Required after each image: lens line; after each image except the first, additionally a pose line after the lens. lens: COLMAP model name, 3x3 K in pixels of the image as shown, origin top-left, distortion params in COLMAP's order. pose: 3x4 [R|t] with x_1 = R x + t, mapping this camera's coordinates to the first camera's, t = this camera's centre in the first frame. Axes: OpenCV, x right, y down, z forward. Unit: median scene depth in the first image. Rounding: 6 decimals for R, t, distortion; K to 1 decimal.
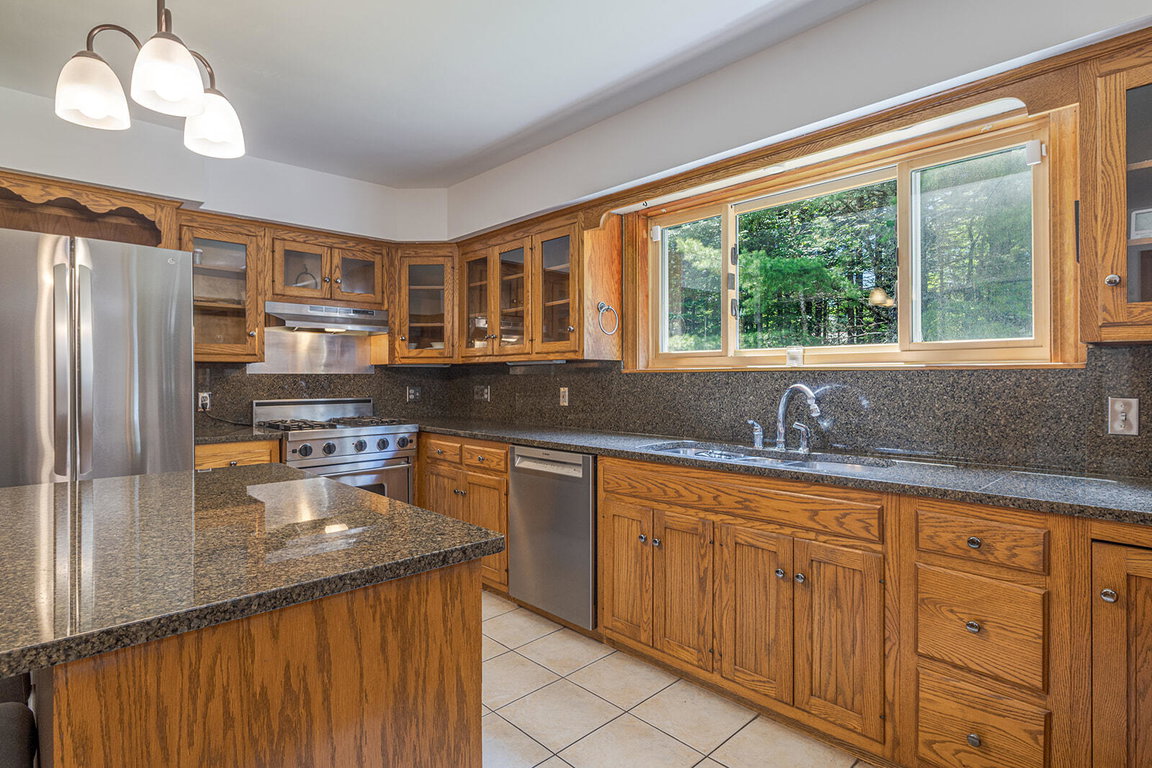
lens RADIAL K [[580.9, 0, 574.5], [0, 580.9, 377.8], [0, 0, 1]] dist [-0.002681, 0.000325]
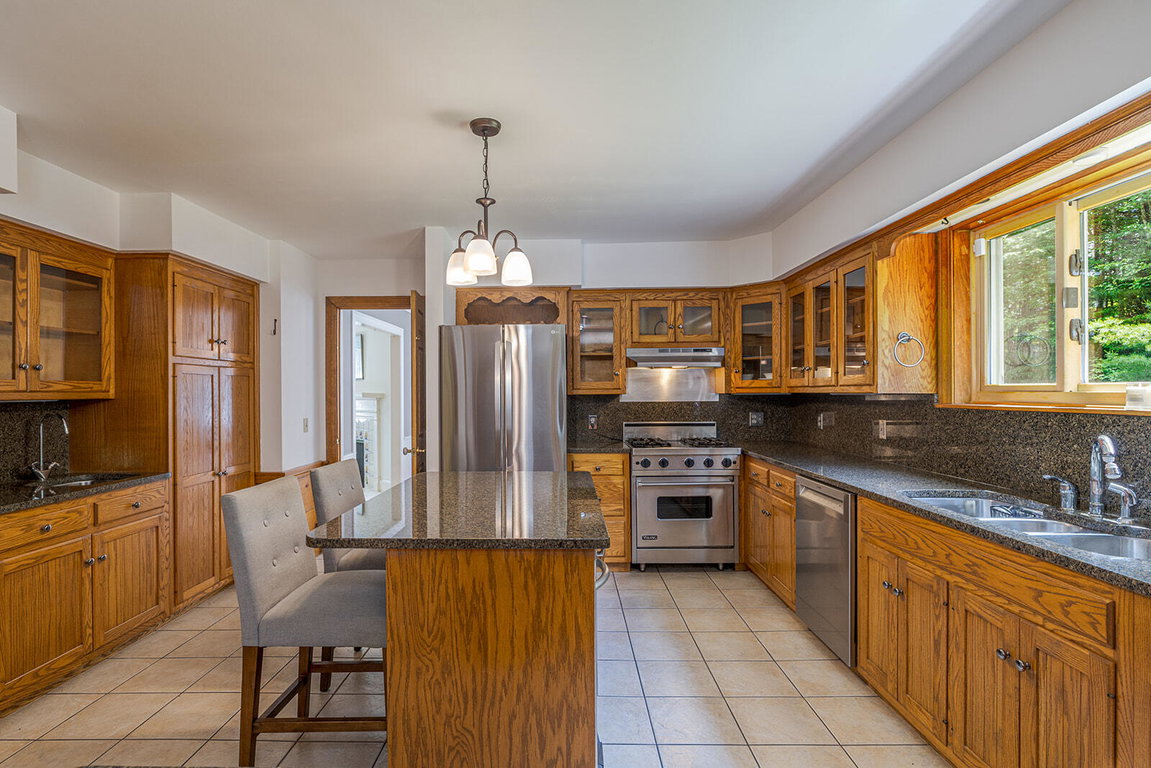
lens RADIAL K [[567.6, 0, 556.0], [0, 567.6, 392.8], [0, 0, 1]] dist [-0.008952, 0.003182]
pose [[0.710983, -0.000641, -0.703209, 0.335075], [0.004698, 0.999982, 0.003838, -0.044484], [0.703194, -0.006032, 0.710973, -0.051313]]
